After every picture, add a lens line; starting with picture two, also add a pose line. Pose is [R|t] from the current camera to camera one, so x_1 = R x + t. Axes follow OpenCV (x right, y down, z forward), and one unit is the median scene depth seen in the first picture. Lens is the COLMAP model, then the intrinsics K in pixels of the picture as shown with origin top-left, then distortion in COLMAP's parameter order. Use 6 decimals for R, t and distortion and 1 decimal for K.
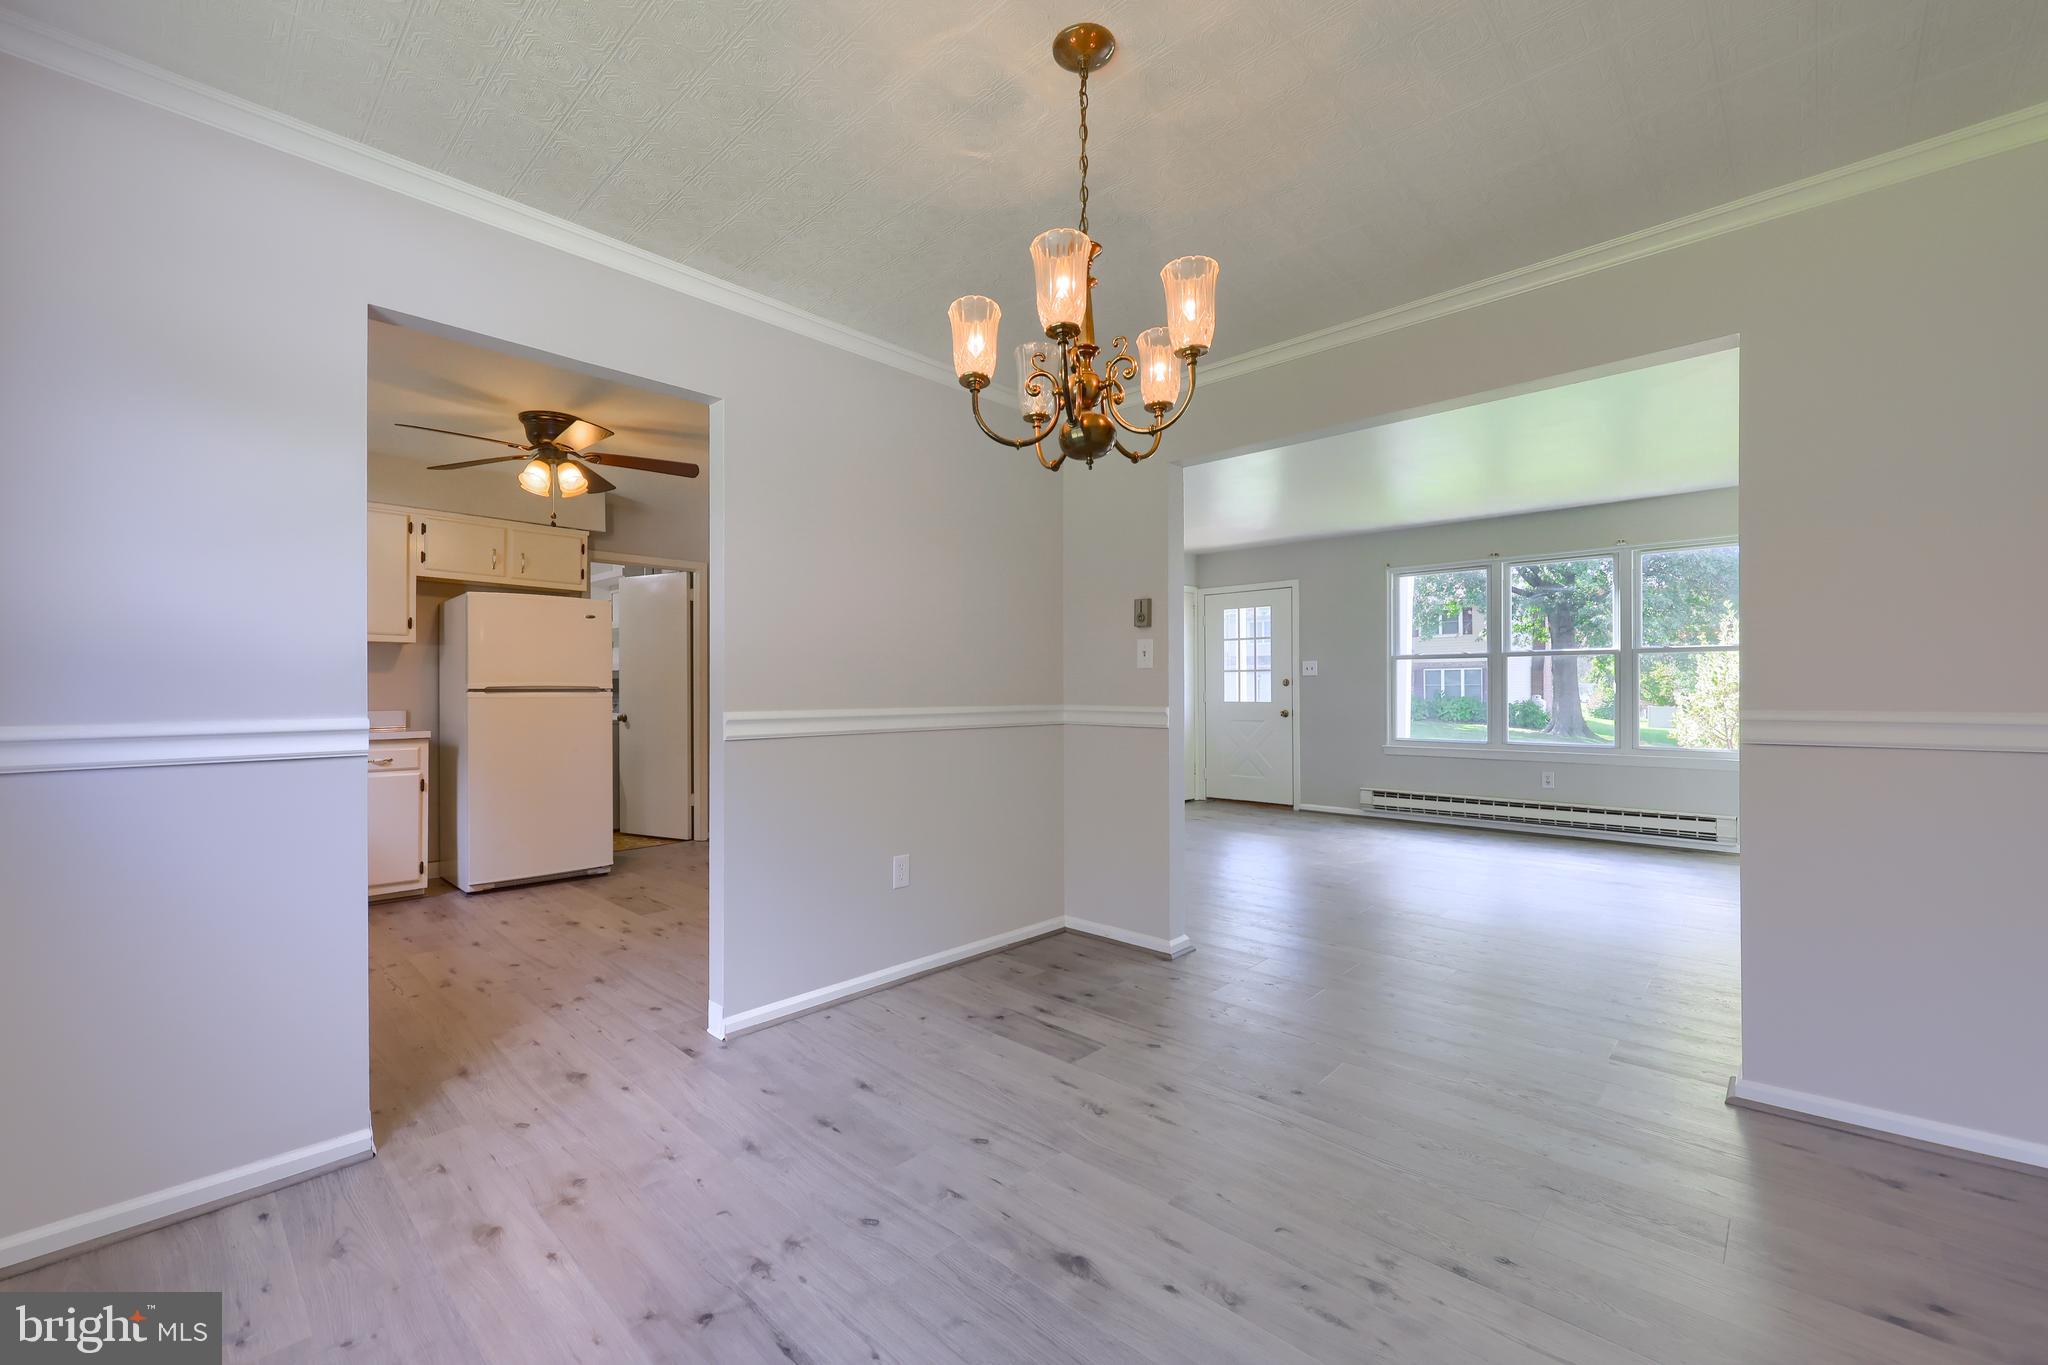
lens RADIAL K [[825.4, 0, 1021.5], [0, 825.4, 687.7], [0, 0, 1]] dist [-0.000107, 0.000129]
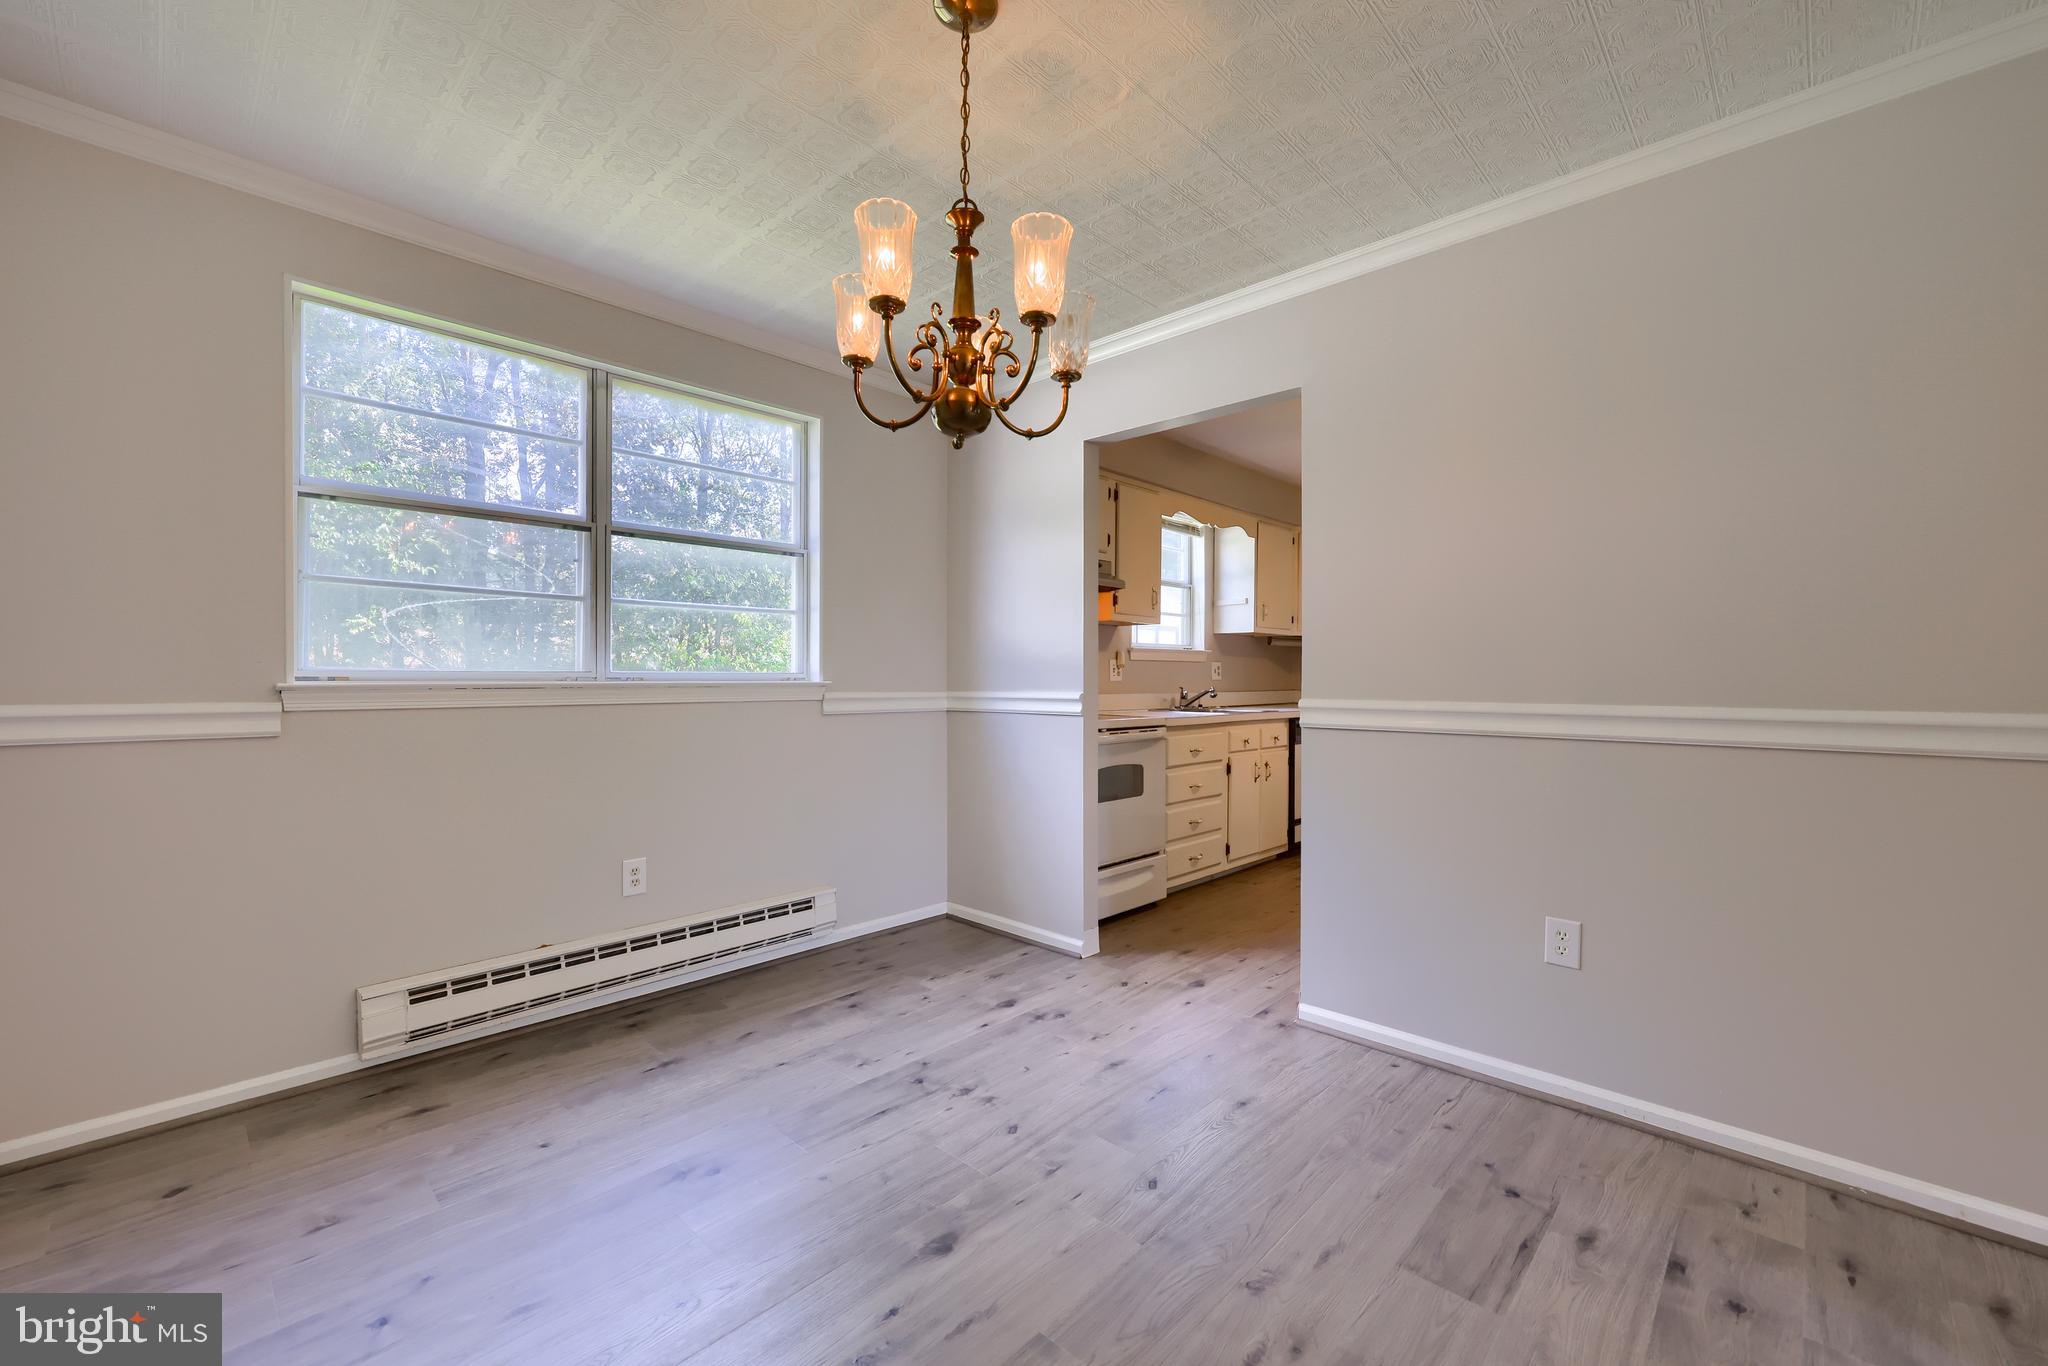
lens RADIAL K [[832.9, 0, 1028.5], [0, 832.9, 678.7], [0, 0, 1]] dist [-0.000675, 0.000076]
pose [[-0.002500, 0.005288, -0.999983, 0.551050], [0.000384, 0.999986, 0.005287, 0.000526], [0.999997, -0.000371, -0.002502, 0.567537]]
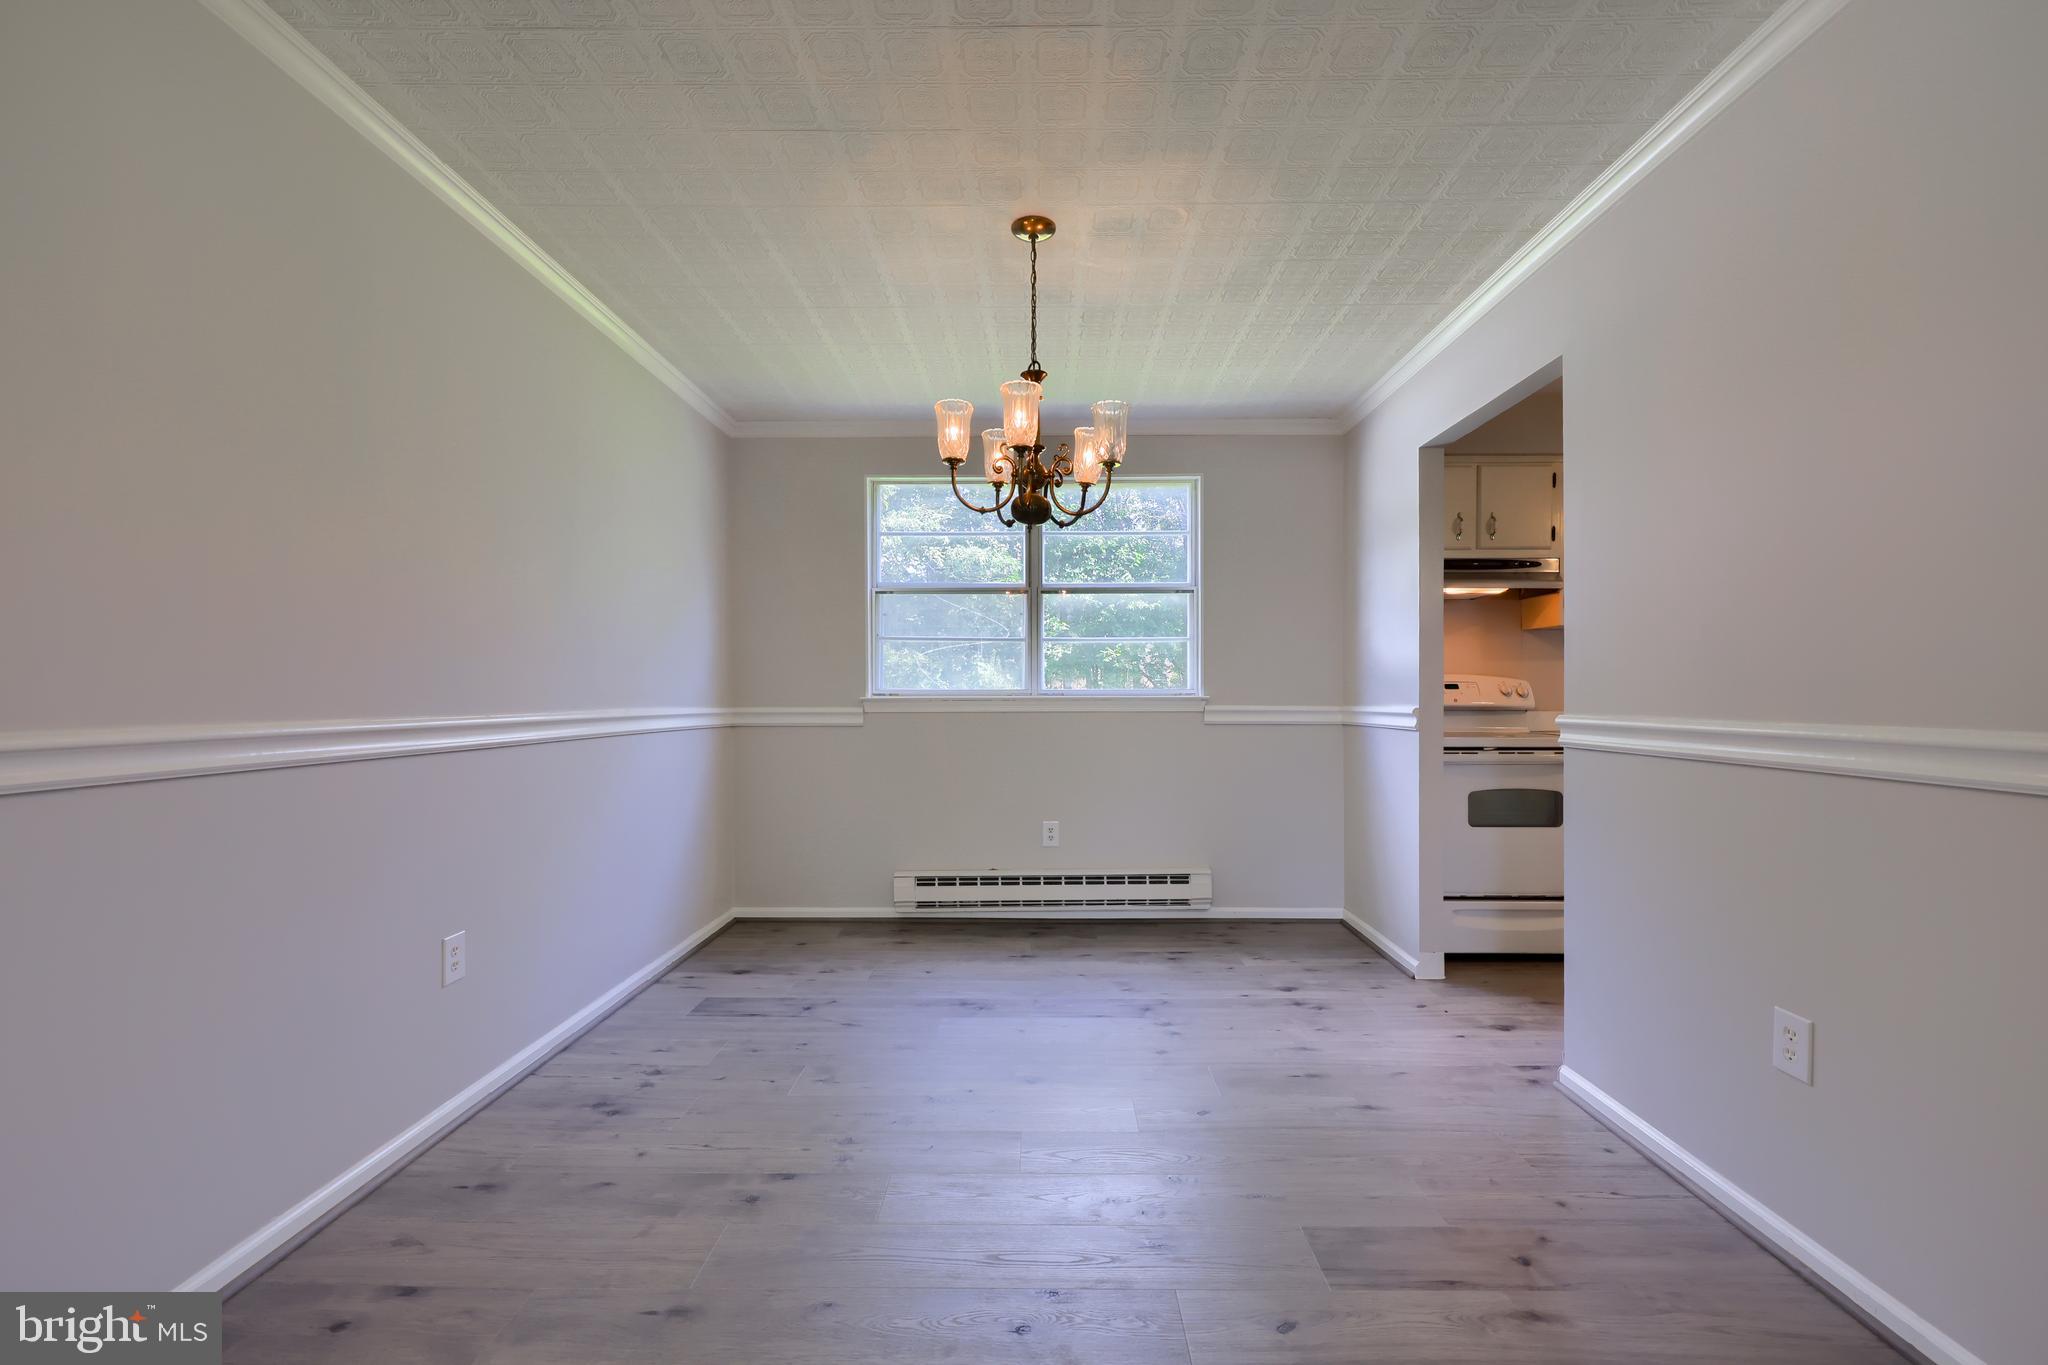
lens RADIAL K [[850.9, 0, 1031.7], [0, 850.9, 696.0], [0, 0, 1]] dist [0.000891, -0.000006]
pose [[-0.734949, 0.006952, -0.678087, 0.558428], [0.006854, 0.999973, 0.002823, 0.004044], [0.678088, -0.002573, -0.734976, 1.083148]]
